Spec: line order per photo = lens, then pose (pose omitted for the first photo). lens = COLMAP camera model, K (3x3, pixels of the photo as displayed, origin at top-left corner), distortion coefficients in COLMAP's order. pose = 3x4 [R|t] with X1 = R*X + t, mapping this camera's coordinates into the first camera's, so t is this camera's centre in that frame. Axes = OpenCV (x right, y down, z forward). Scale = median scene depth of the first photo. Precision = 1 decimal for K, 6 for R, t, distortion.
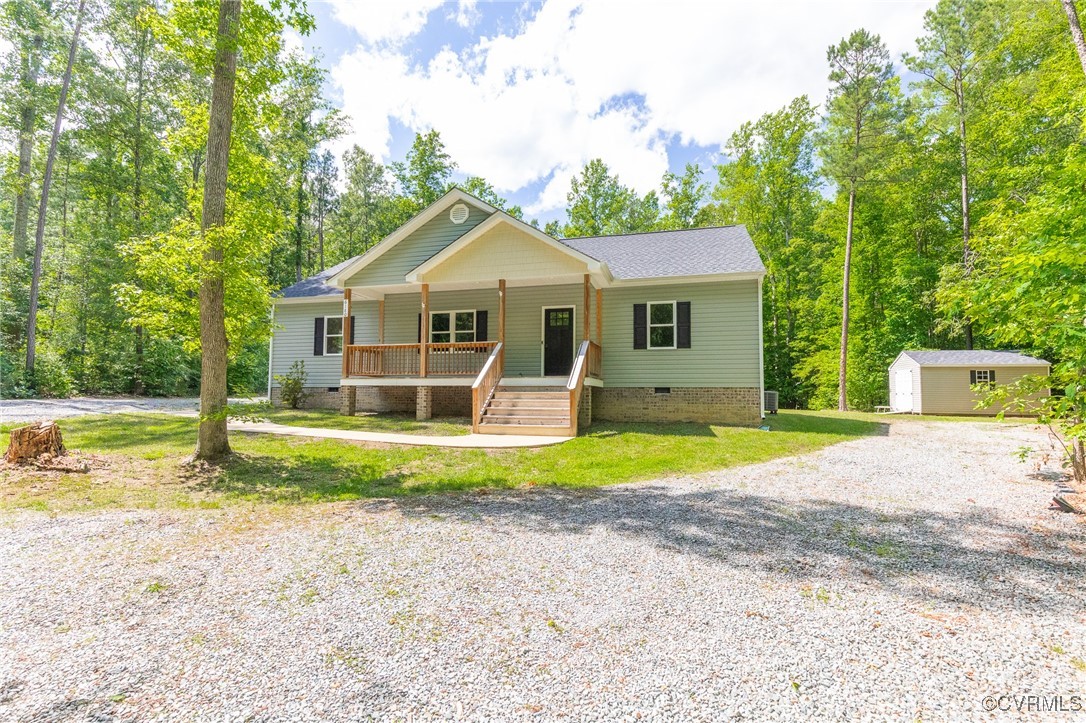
lens RADIAL K [[508.1, 0, 539.5], [0, 508.1, 358.6], [0, 0, 1]] dist [0.010892, -0.000956]
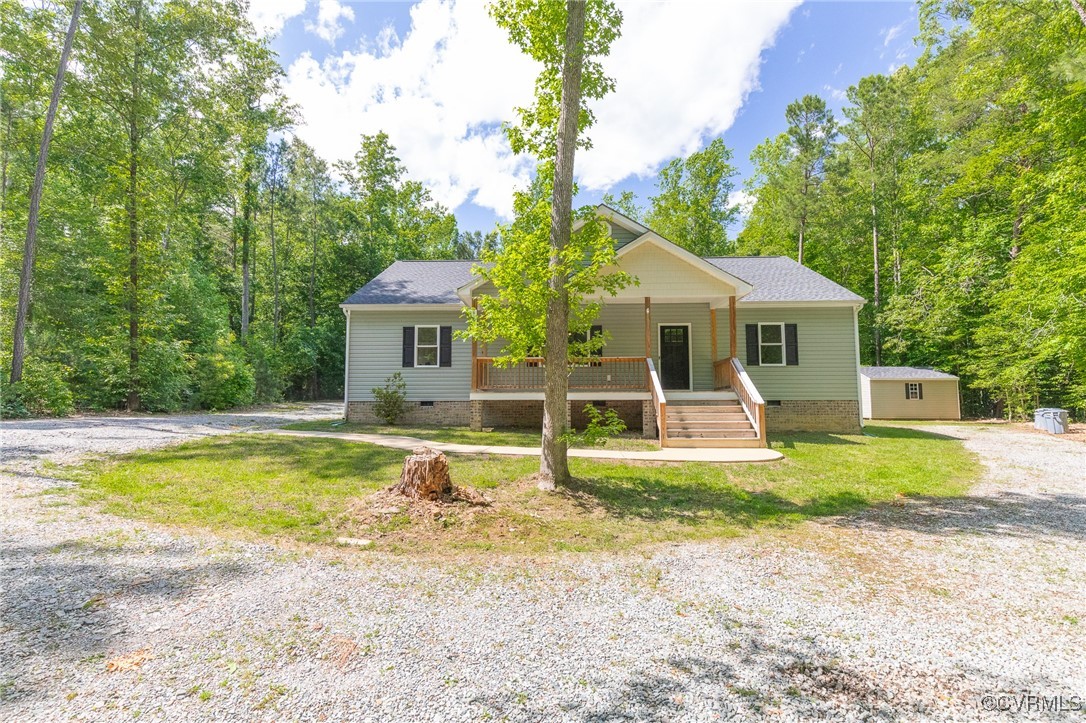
lens RADIAL K [[494.0, 0, 535.7], [0, 494.0, 363.1], [0, 0, 1]] dist [0.012021, -0.000018]
pose [[0.971206, 0.011462, 0.237967, -0.475276], [-0.009352, 0.999906, -0.009996, -0.008064], [-0.238059, 0.007483, 0.971222, 0.069814]]
